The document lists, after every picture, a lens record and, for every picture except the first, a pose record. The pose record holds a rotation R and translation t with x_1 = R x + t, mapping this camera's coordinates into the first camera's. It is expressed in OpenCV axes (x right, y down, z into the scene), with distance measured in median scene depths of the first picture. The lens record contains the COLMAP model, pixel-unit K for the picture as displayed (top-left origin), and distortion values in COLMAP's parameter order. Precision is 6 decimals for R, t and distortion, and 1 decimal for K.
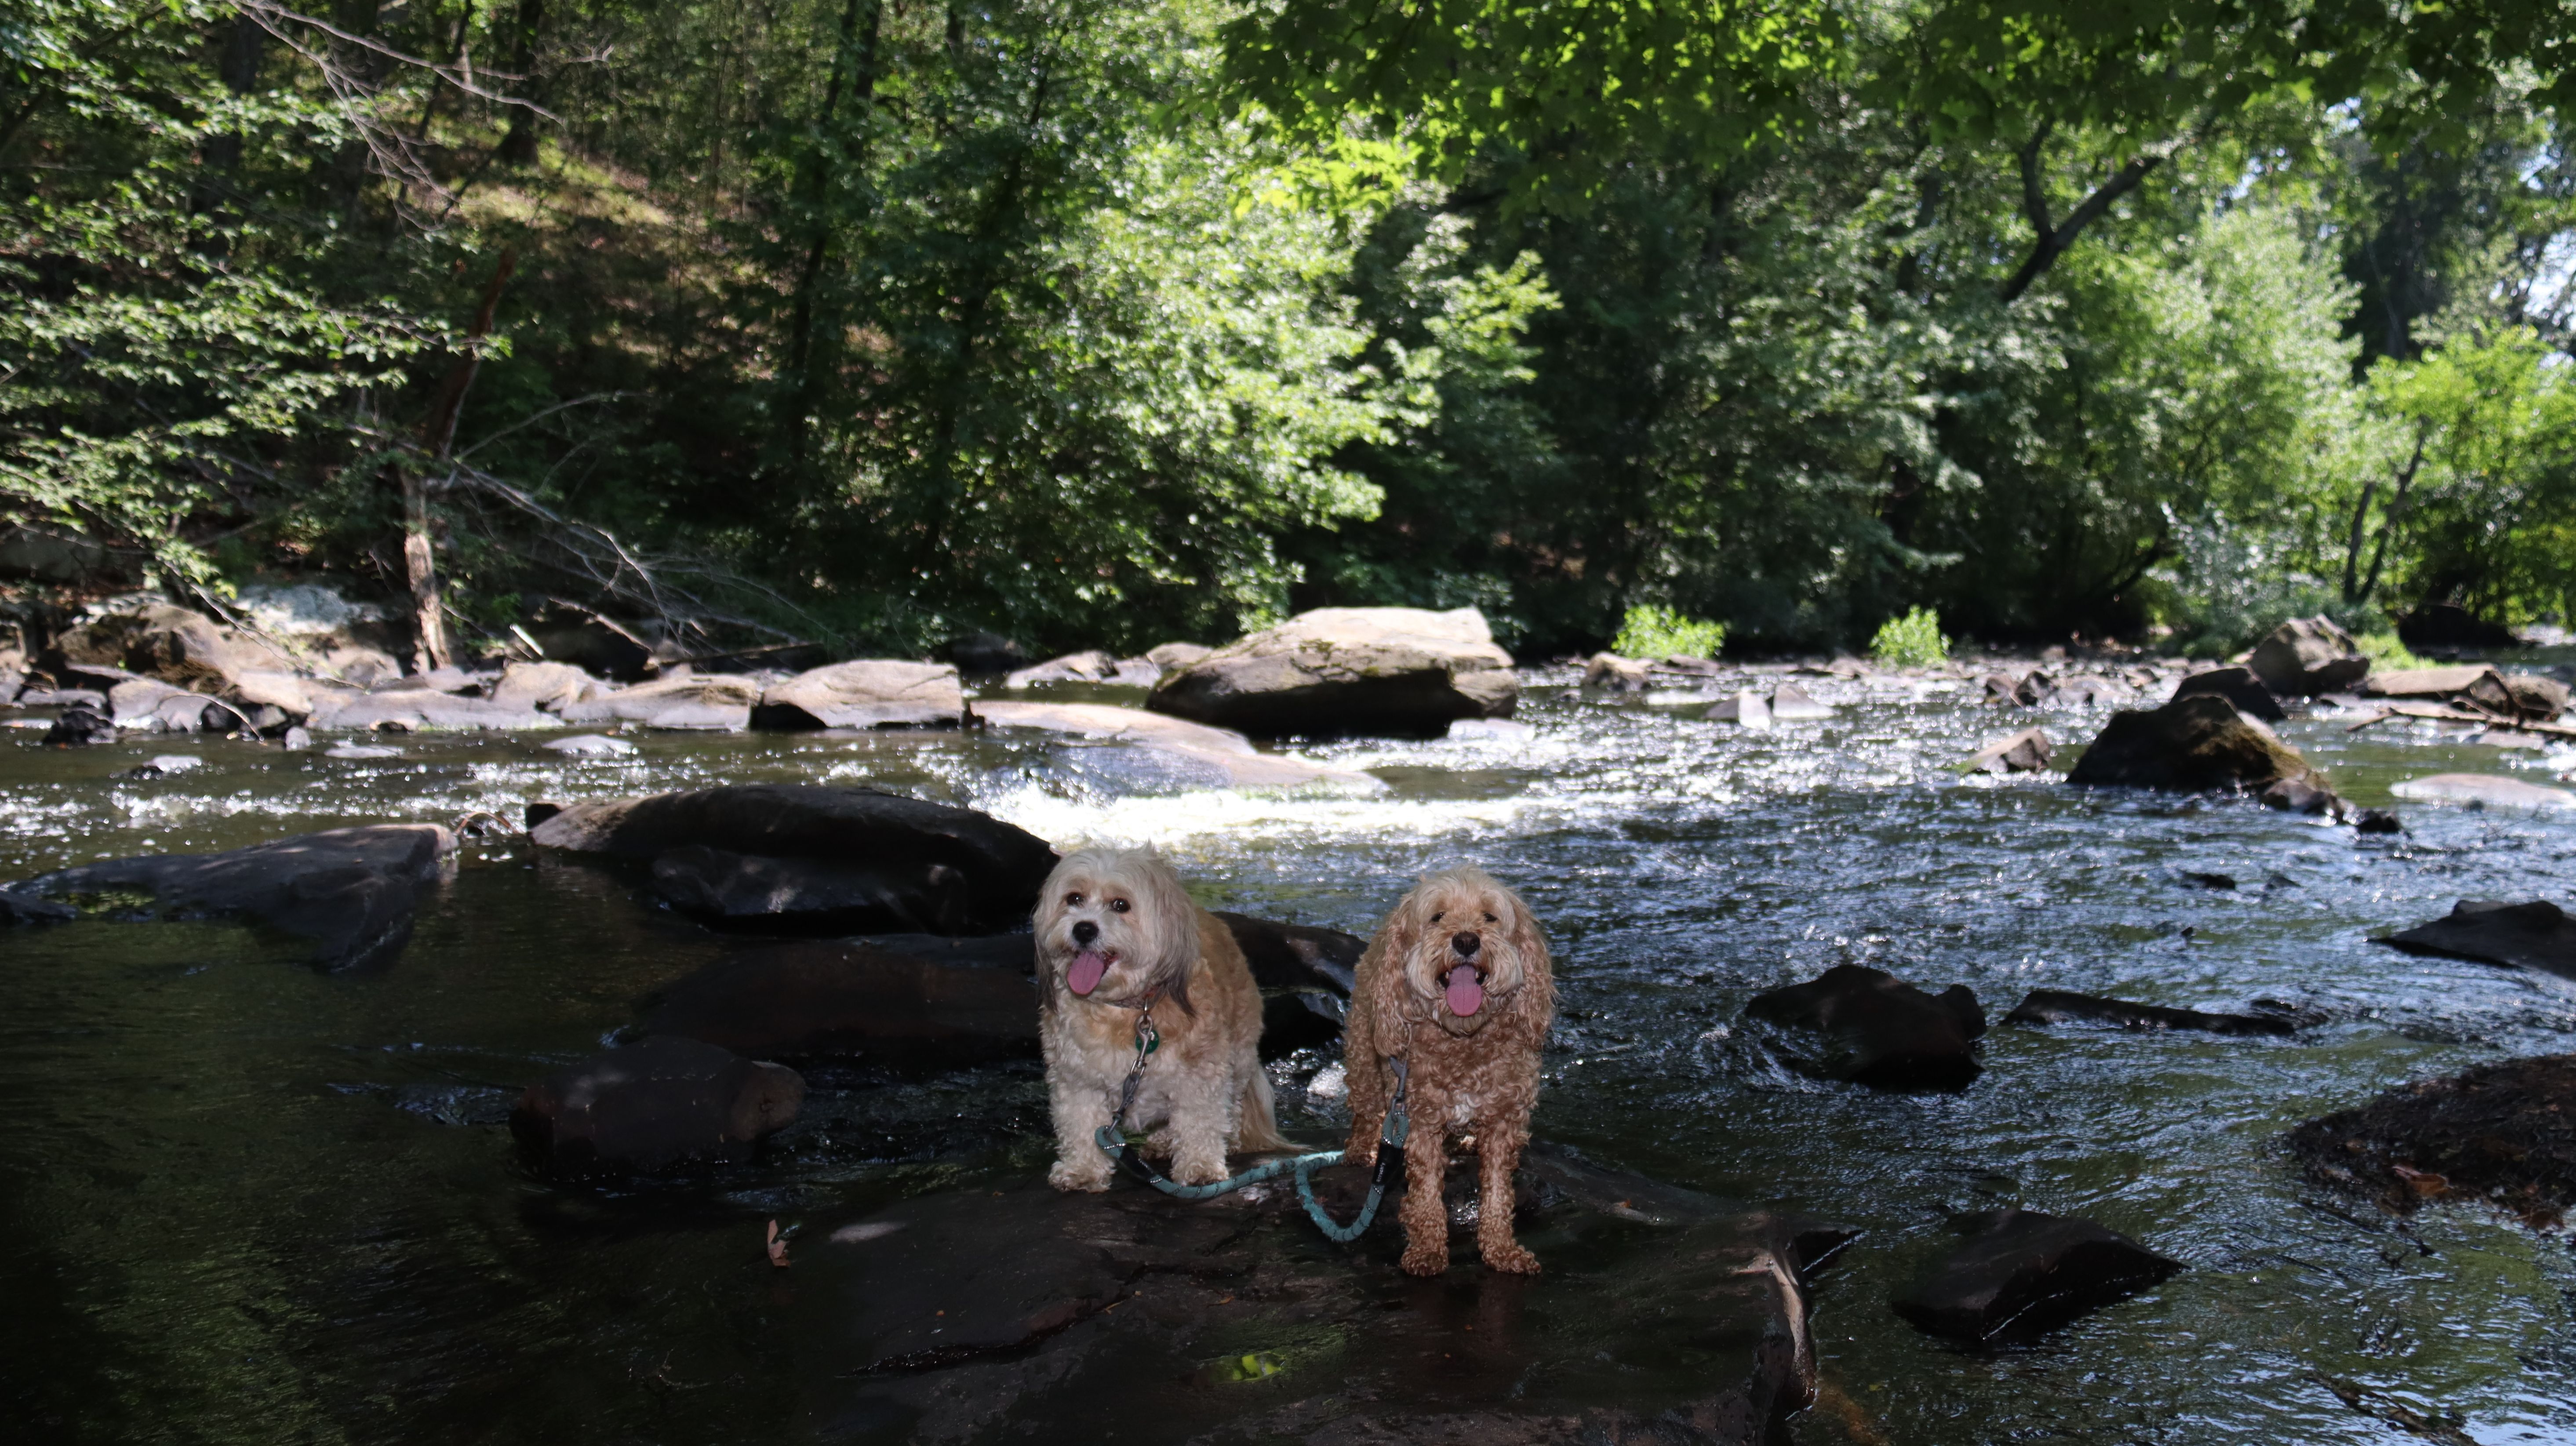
lens RADIAL K [[2234.3, 0, 1290.9], [0, 2234.3, 745.8], [0, 0, 1]] dist [-0.001412, 0.008858]
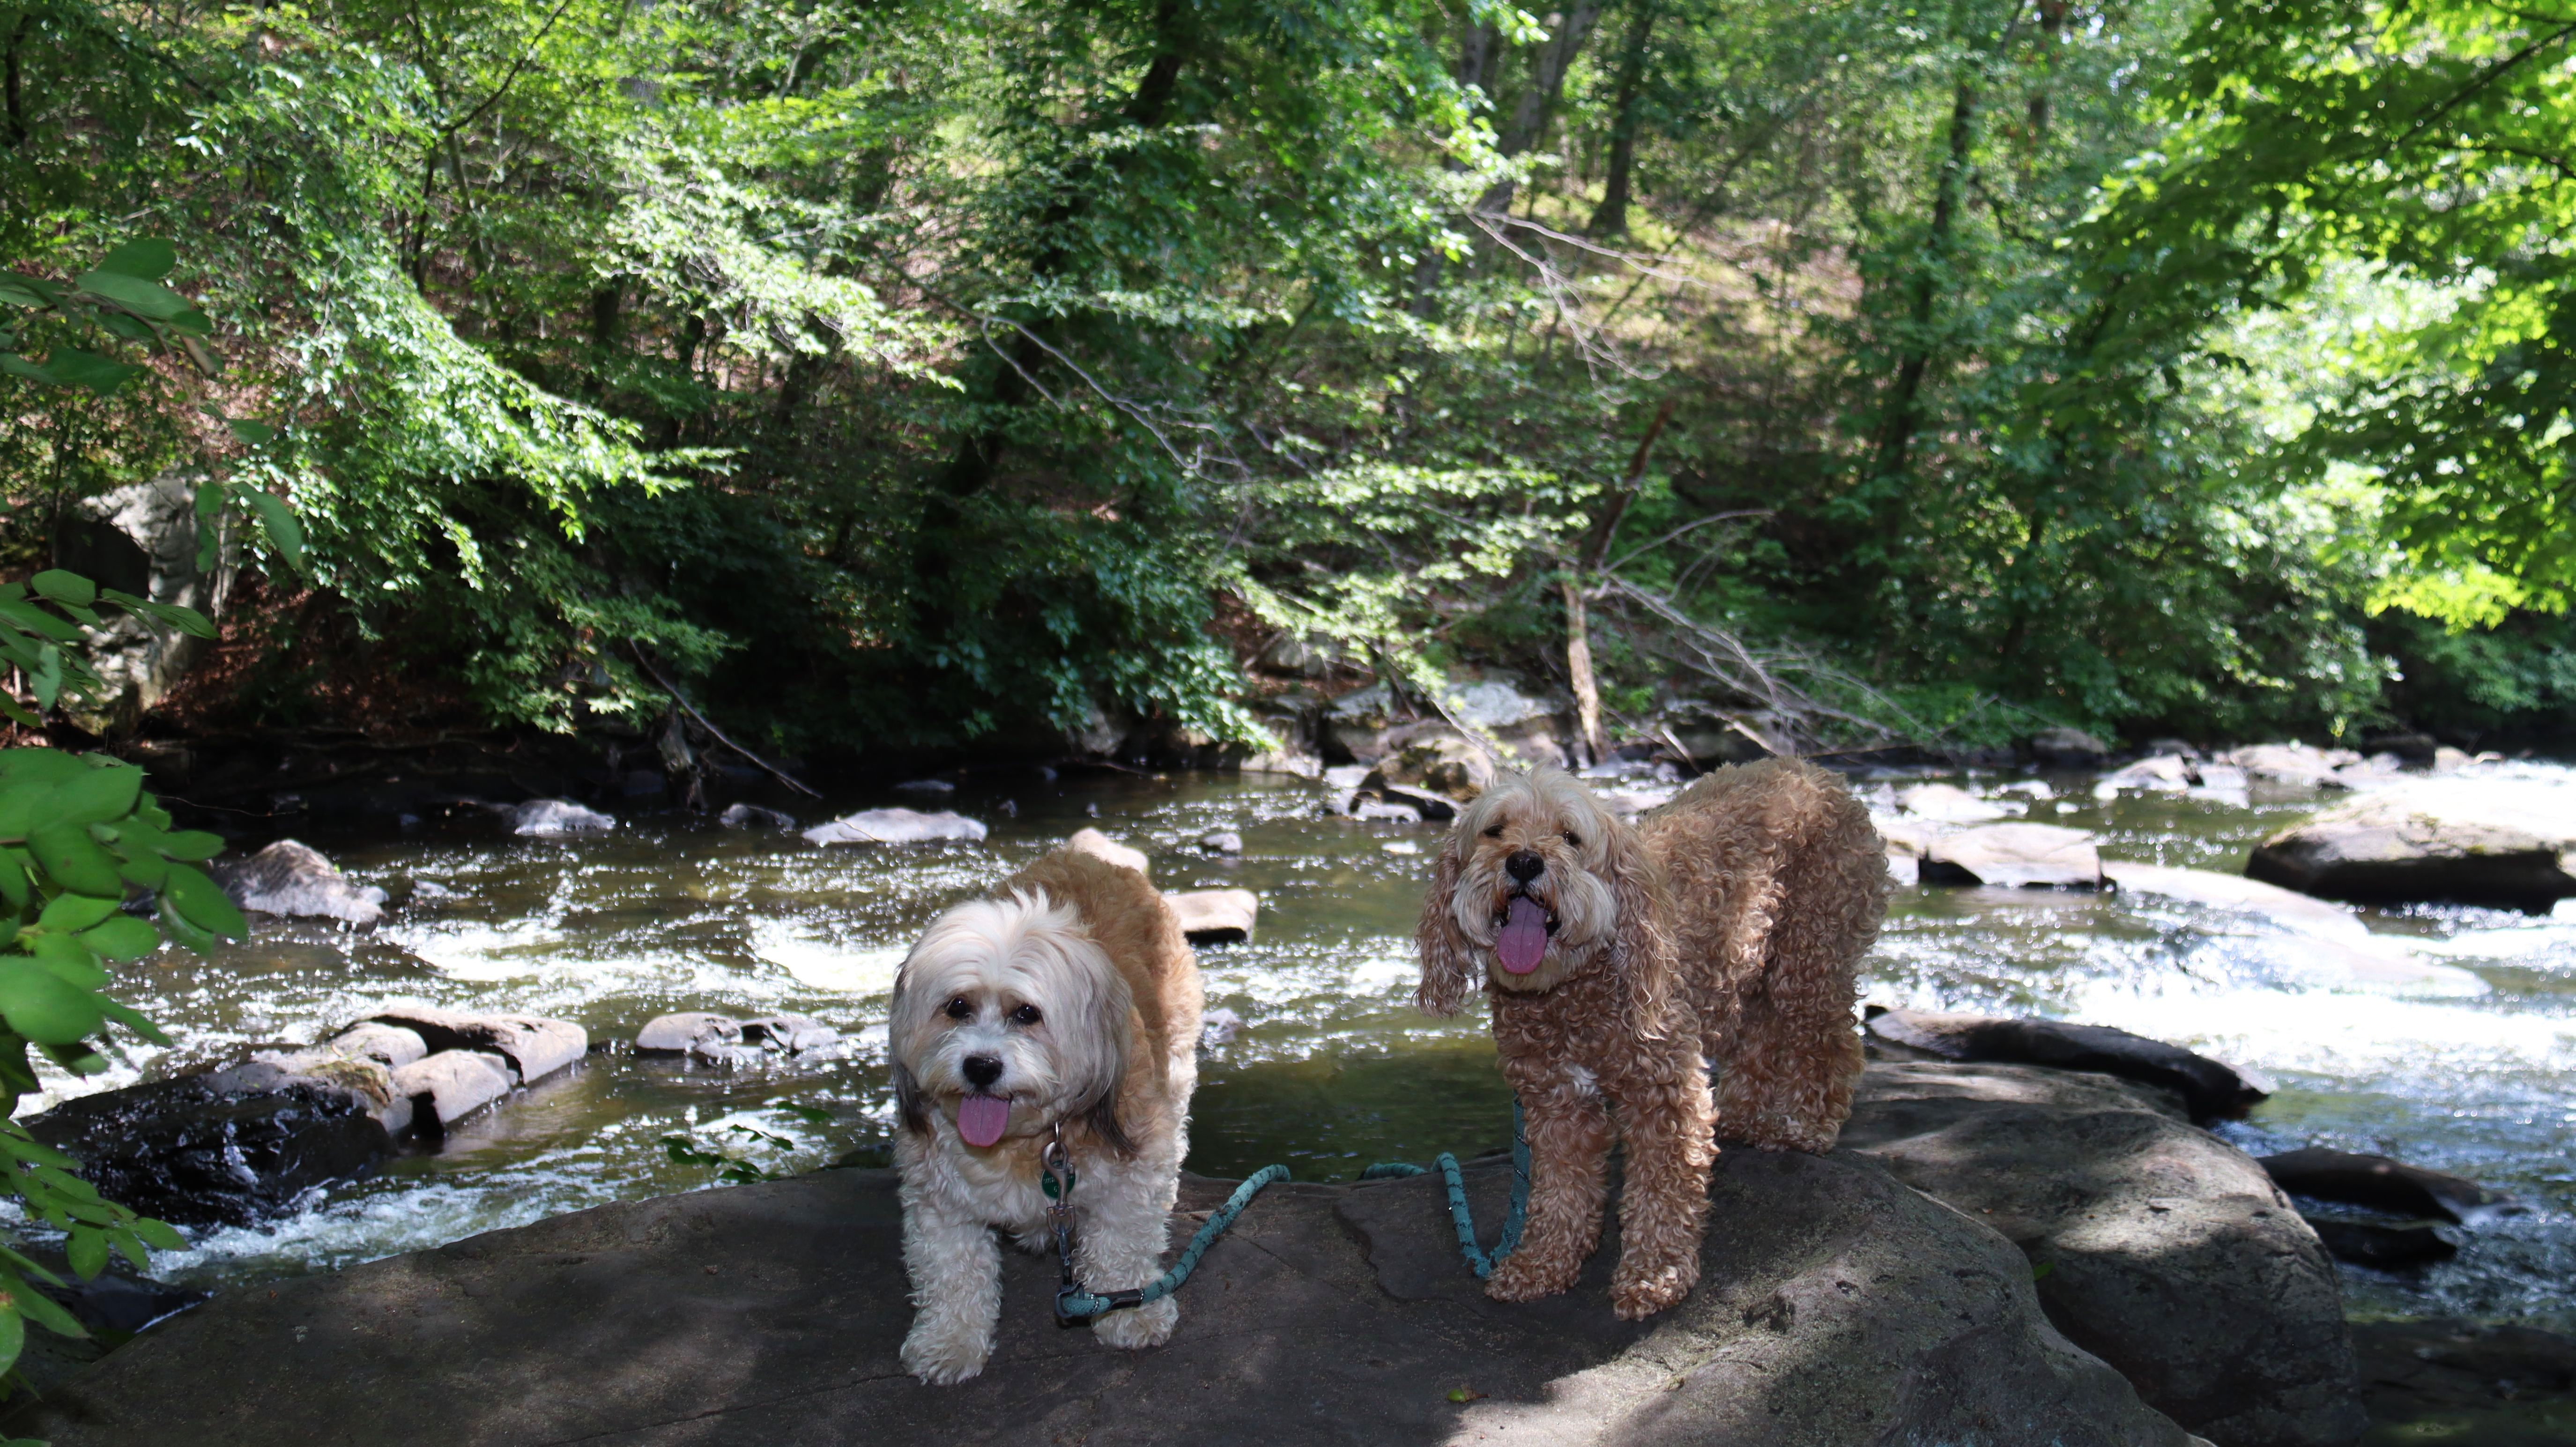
lens RADIAL K [[2234.4, 0, 1346.0], [0, 2234.4, 796.5], [0, 0, 1]] dist [-0.001412, 0.008858]
pose [[0.909084, 0.047738, -0.413868, -0.010020], [-0.042823, 0.998859, 0.021151, -0.036119], [0.414405, -0.001505, 0.910091, -0.148006]]
